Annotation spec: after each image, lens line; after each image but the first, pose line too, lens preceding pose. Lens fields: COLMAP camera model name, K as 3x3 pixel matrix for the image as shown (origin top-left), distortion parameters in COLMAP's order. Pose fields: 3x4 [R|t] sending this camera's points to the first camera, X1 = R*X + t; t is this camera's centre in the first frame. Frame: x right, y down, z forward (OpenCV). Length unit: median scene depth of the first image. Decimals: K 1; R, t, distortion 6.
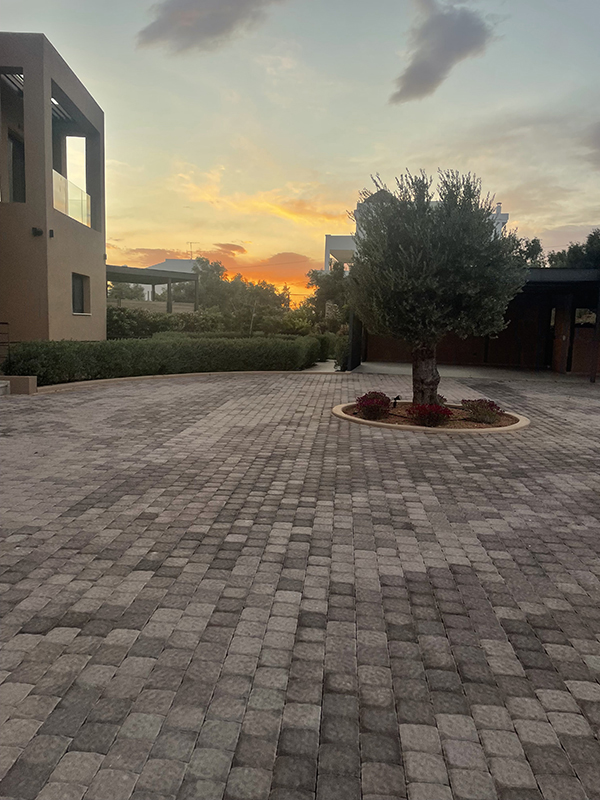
lens RADIAL K [[620.4, 0, 300.1], [0, 620.4, 400.1], [0, 0, 1]] dist [0.060762, -0.023745]
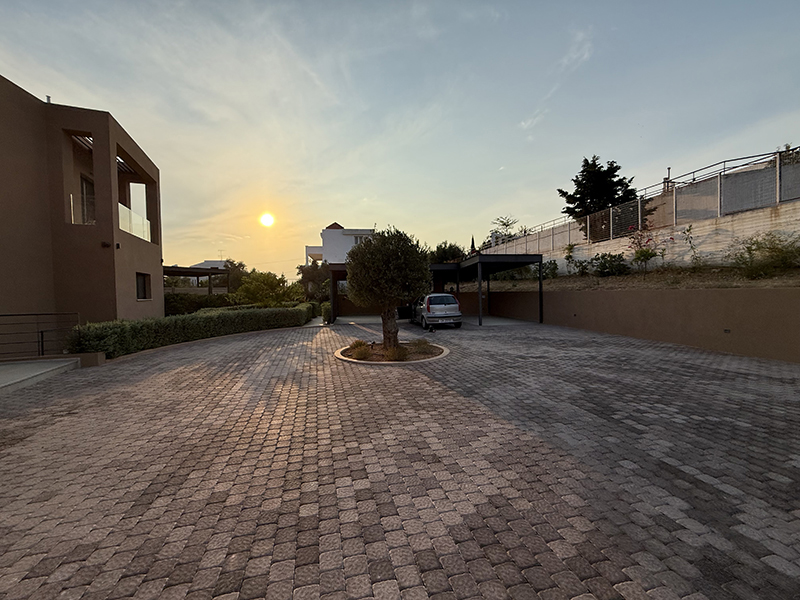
lens RADIAL K [[319.8, 0, 398.4], [0, 319.8, 303.5], [0, 0, 1]] dist [-0.008388, 0.002025]
pose [[0.942611, -0.059101, 0.328621, -0.076064], [0.084927, 0.994279, -0.064787, -0.065215], [-0.322912, 0.088977, 0.942237, 0.236208]]
